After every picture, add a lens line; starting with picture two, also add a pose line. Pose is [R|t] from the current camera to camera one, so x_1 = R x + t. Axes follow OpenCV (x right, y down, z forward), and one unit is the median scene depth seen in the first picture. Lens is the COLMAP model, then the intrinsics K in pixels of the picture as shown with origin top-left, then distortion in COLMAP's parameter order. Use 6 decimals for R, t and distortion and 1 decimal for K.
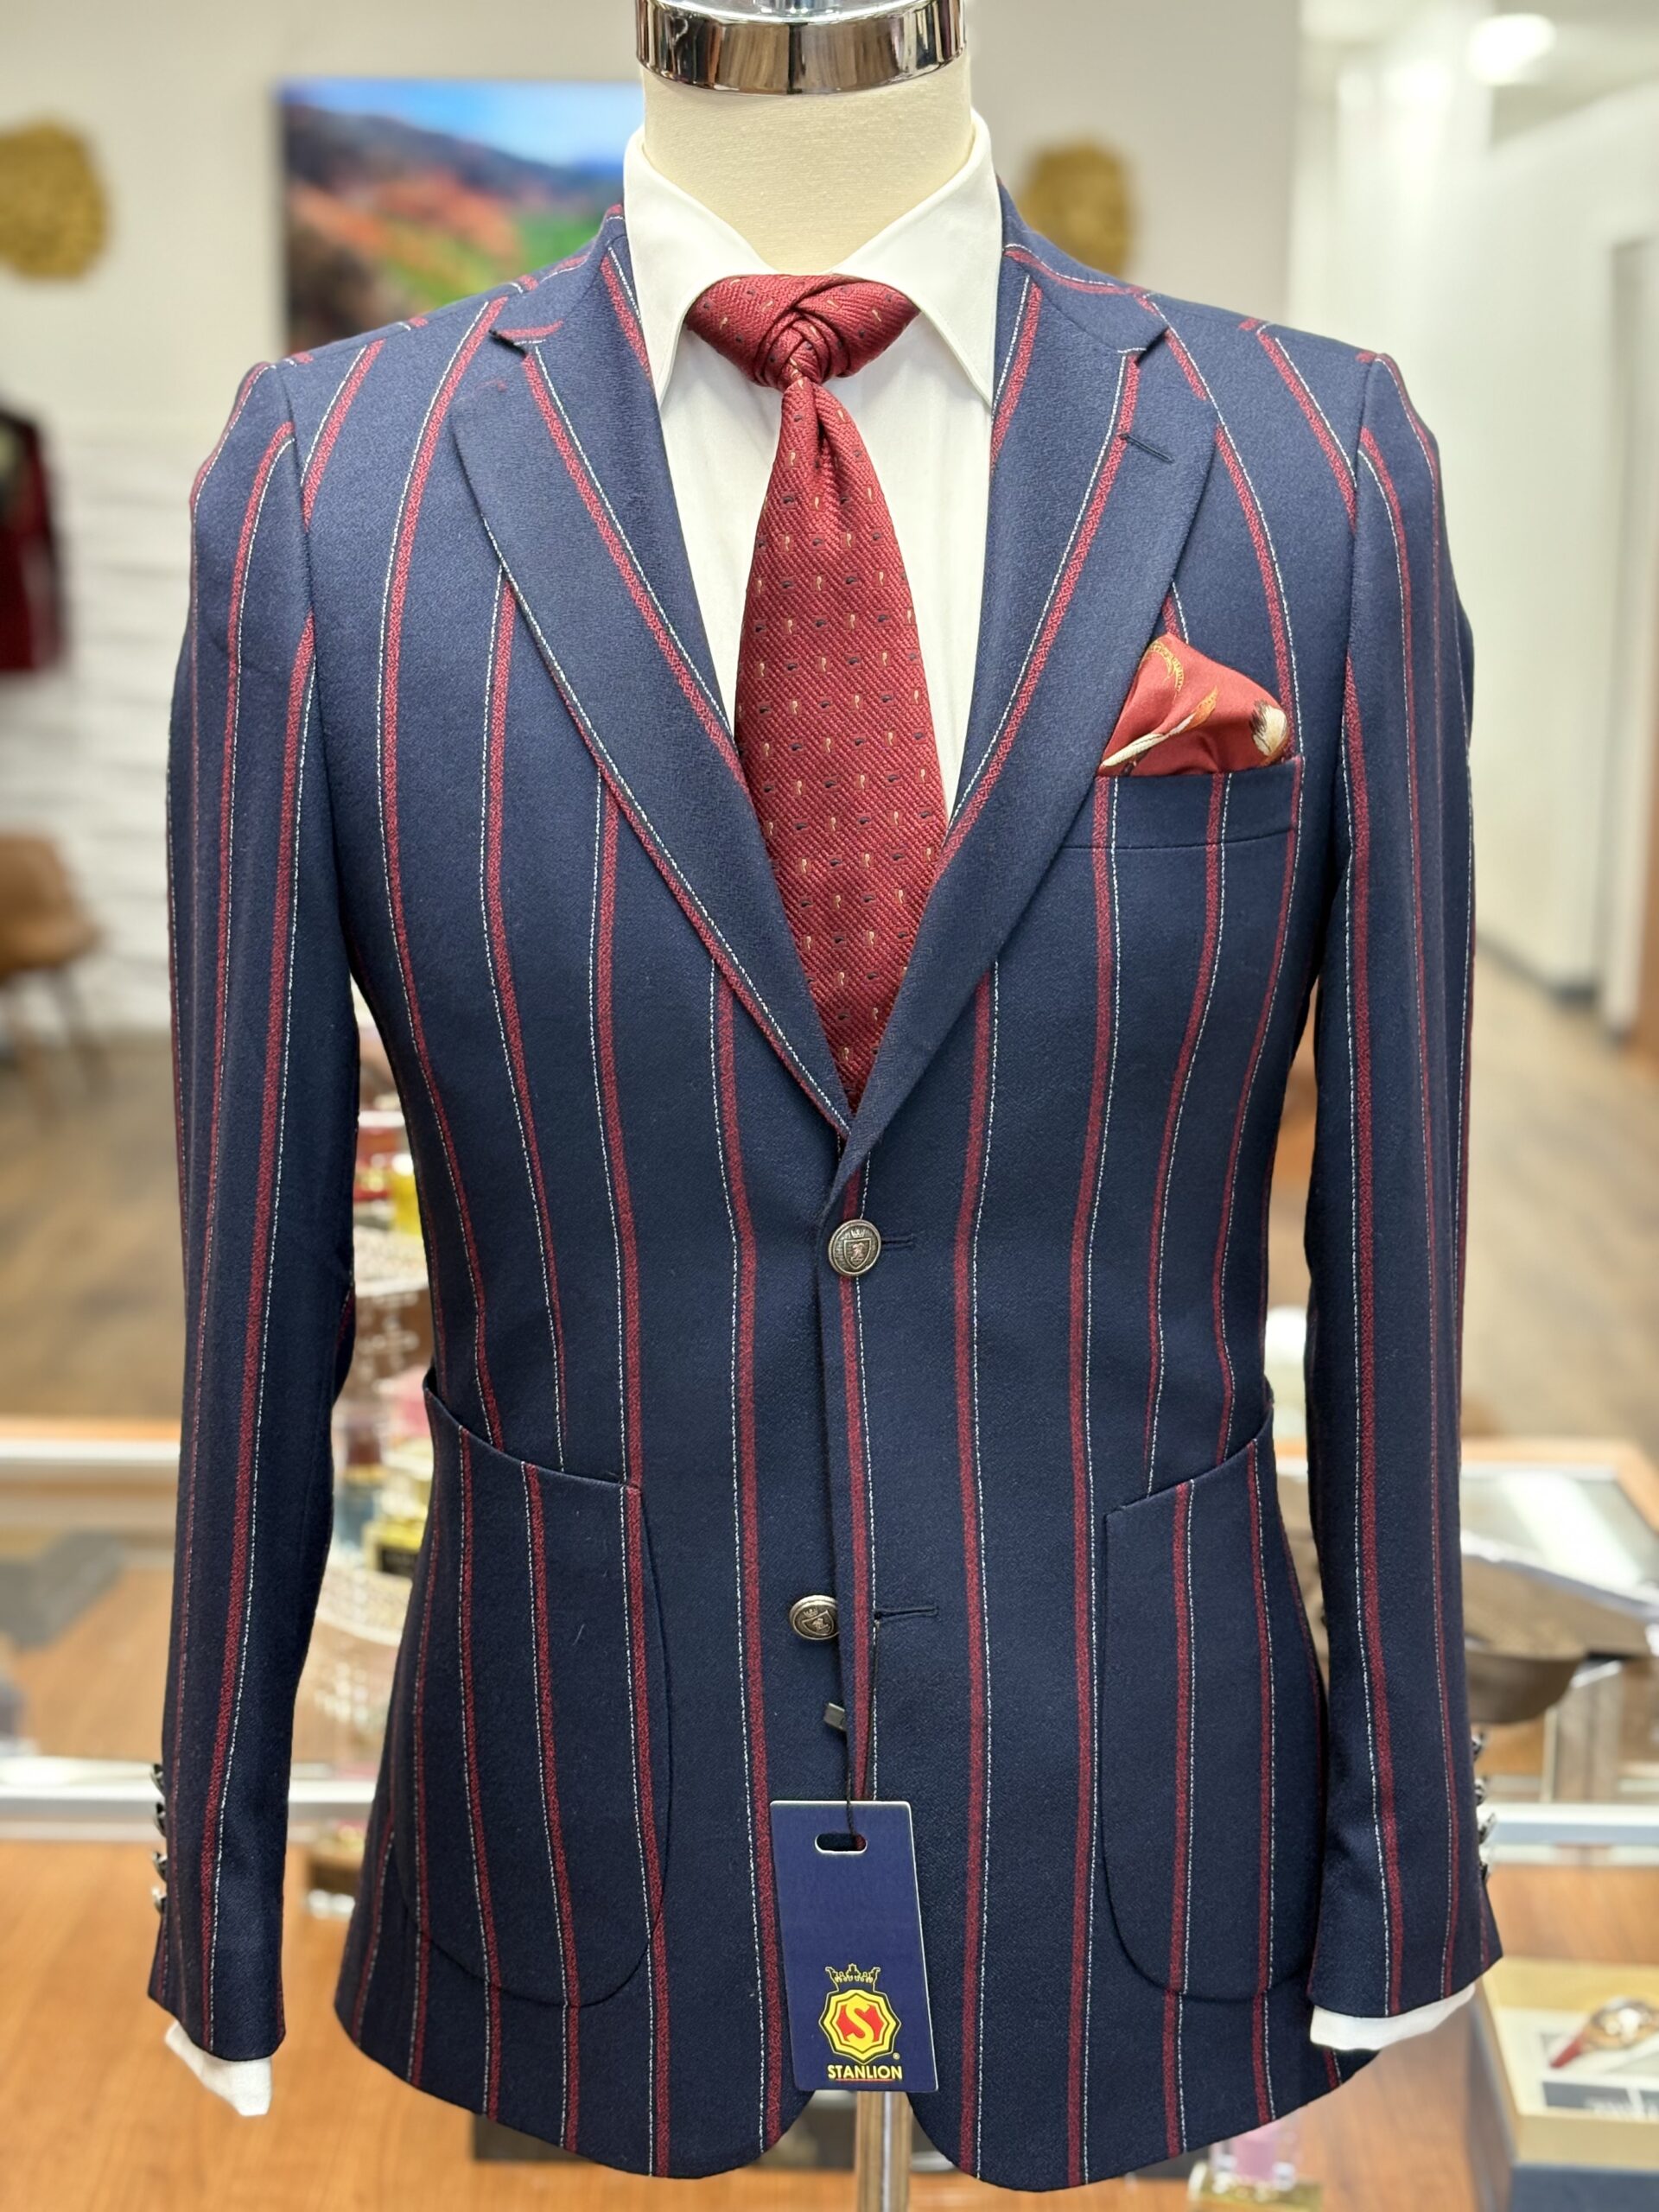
lens RADIAL K [[3256.4, 0, 831.3], [0, 3256.4, 1101.1], [0, 0, 1]] dist [0.116627, 0.000000]
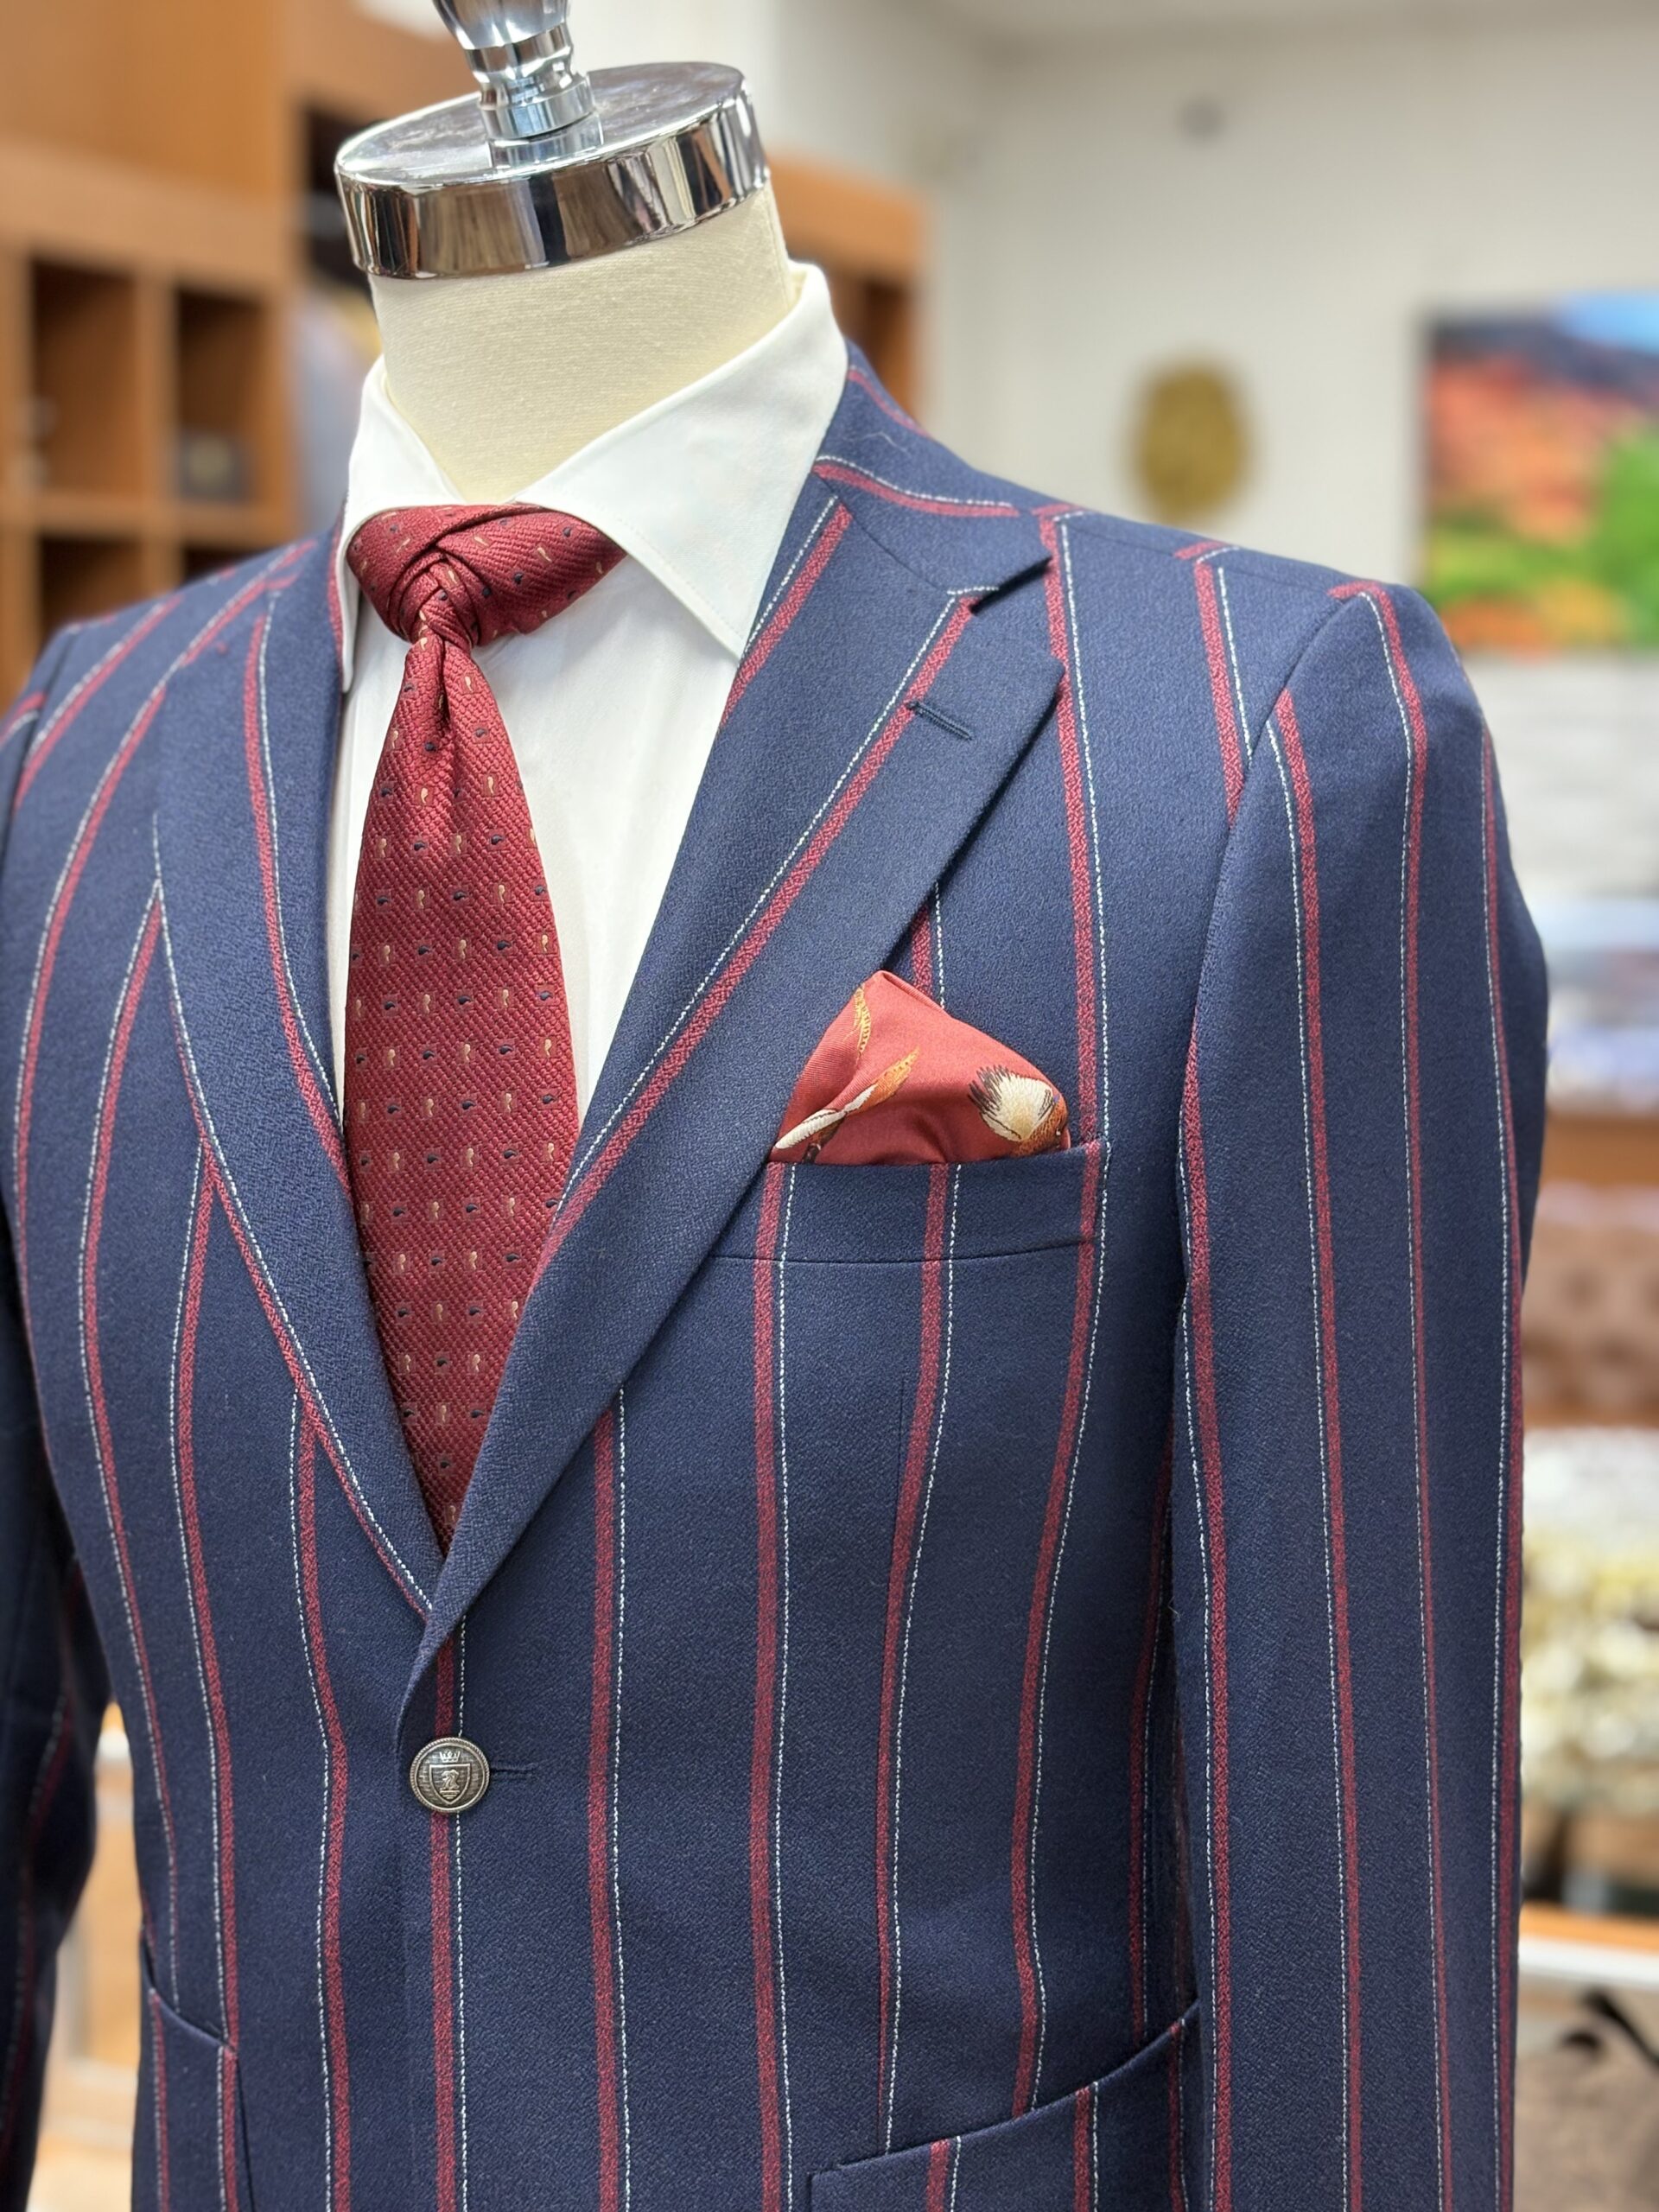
lens RADIAL K [[3256.4, 0, 837.4], [0, 3256.4, 1123.5], [0, 0, 1]] dist [0.116627, 0.000000]
pose [[0.930907, 0.036945, -0.363382, 0.351177], [-0.060360, 0.996753, -0.053288, -0.067965], [0.360233, 0.071540, 0.930115, 0.313119]]
